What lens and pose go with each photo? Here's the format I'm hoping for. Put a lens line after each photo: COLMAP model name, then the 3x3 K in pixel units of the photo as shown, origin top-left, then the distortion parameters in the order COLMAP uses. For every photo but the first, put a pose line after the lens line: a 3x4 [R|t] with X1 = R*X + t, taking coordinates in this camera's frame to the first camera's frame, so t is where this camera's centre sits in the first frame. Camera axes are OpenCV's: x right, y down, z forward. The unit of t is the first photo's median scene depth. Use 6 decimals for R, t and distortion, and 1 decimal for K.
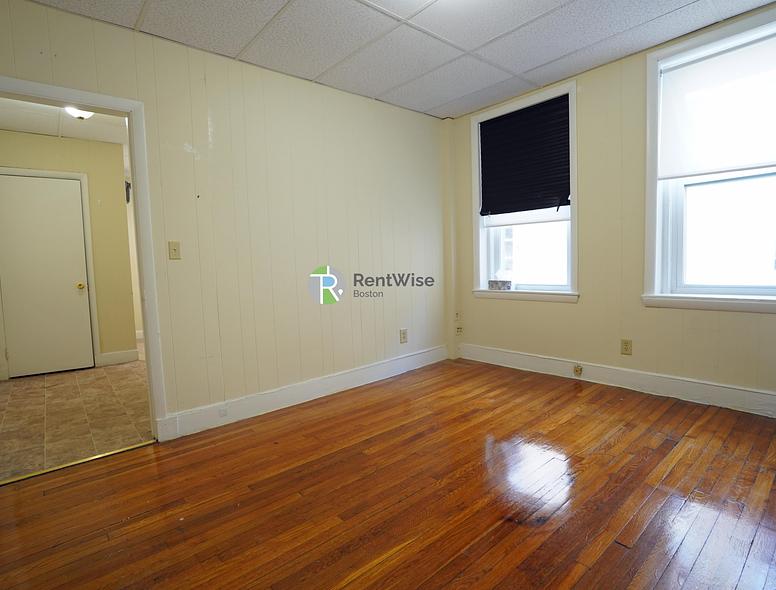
lens RADIAL K [[415.3, 0, 389.0], [0, 415.3, 294.6], [0, 0, 1]] dist [-0.023088, 0.000705]
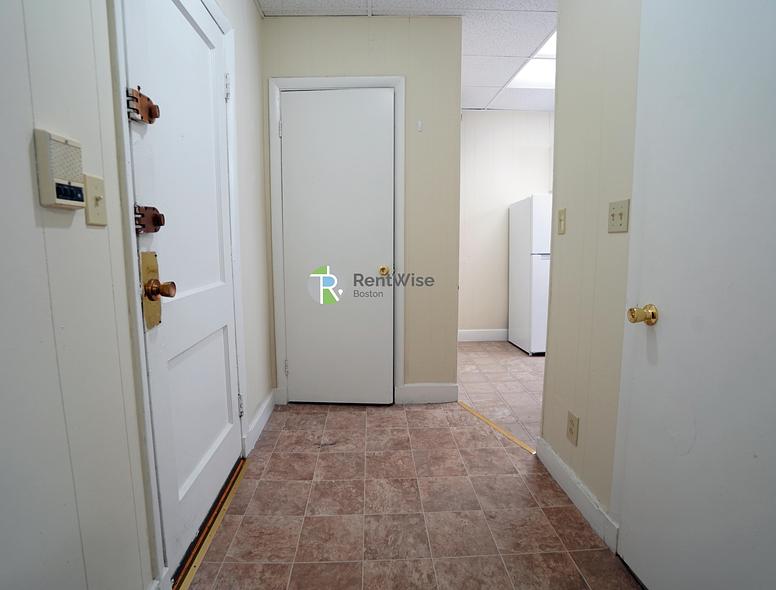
lens RADIAL K [[415.3, 0, 386.2], [0, 415.3, 293.9], [0, 0, 1]] dist [-0.023088, 0.000705]
pose [[0.788968, 0.096676, -0.606782, -0.377913], [-0.065659, 0.995155, 0.073180, -0.031715], [0.610917, -0.017896, 0.791493, 0.520970]]
